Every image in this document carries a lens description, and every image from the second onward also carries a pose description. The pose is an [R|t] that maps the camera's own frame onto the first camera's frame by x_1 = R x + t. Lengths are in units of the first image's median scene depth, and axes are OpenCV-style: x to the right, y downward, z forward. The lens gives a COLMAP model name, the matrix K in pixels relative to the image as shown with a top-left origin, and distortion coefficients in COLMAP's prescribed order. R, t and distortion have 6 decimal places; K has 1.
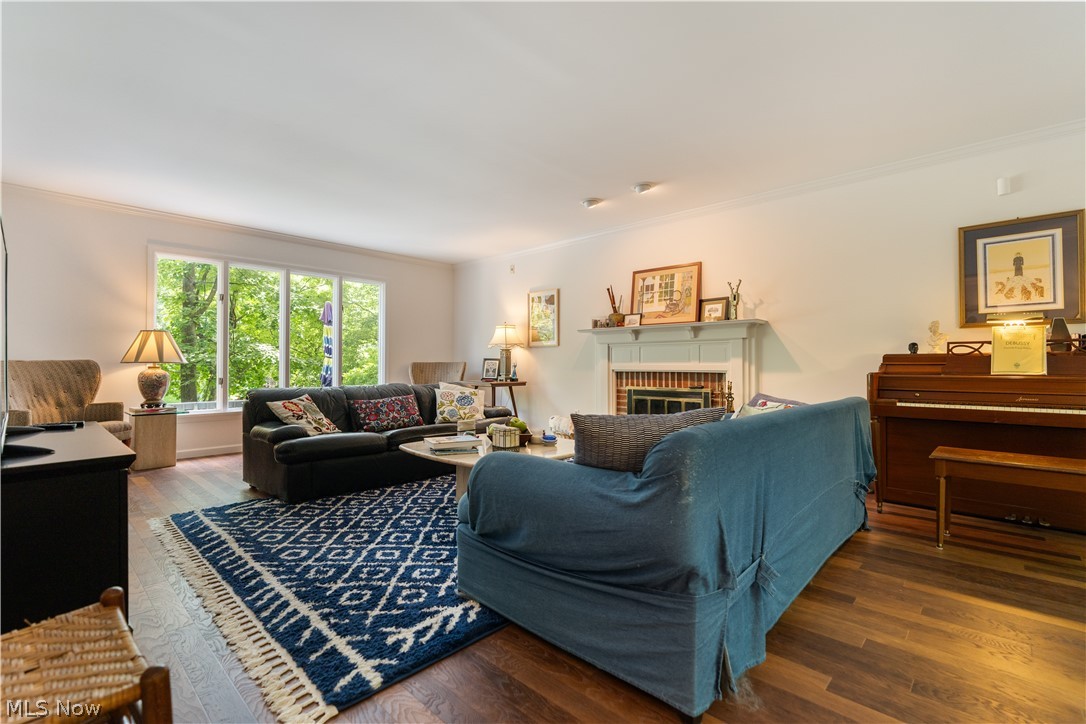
lens RADIAL K [[486.7, 0, 544.9], [0, 486.7, 364.5], [0, 0, 1]] dist [-0.010278, 0.003689]
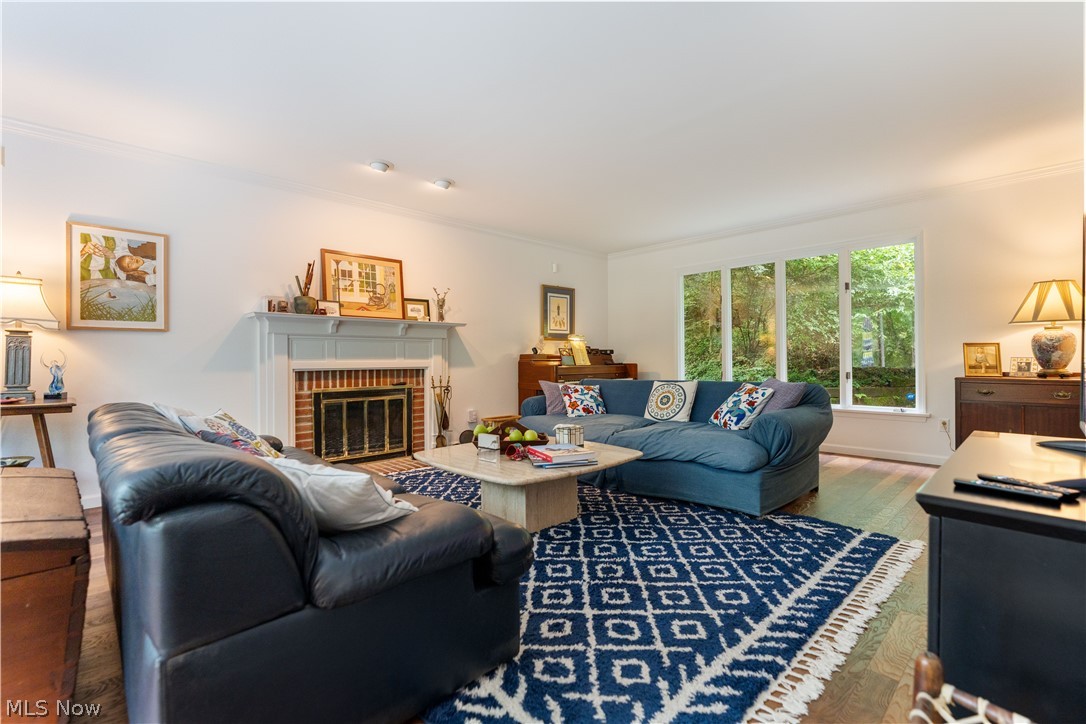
lens RADIAL K [[486.7, 0, 544.8], [0, 486.7, 356.7], [0, 0, 1]] dist [-0.010278, 0.003689]
pose [[0.051717, 0.005649, 0.998646, -0.937585], [0.006111, 0.999963, -0.005973, -0.002276], [-0.998643, 0.006411, 0.051681, 0.887764]]
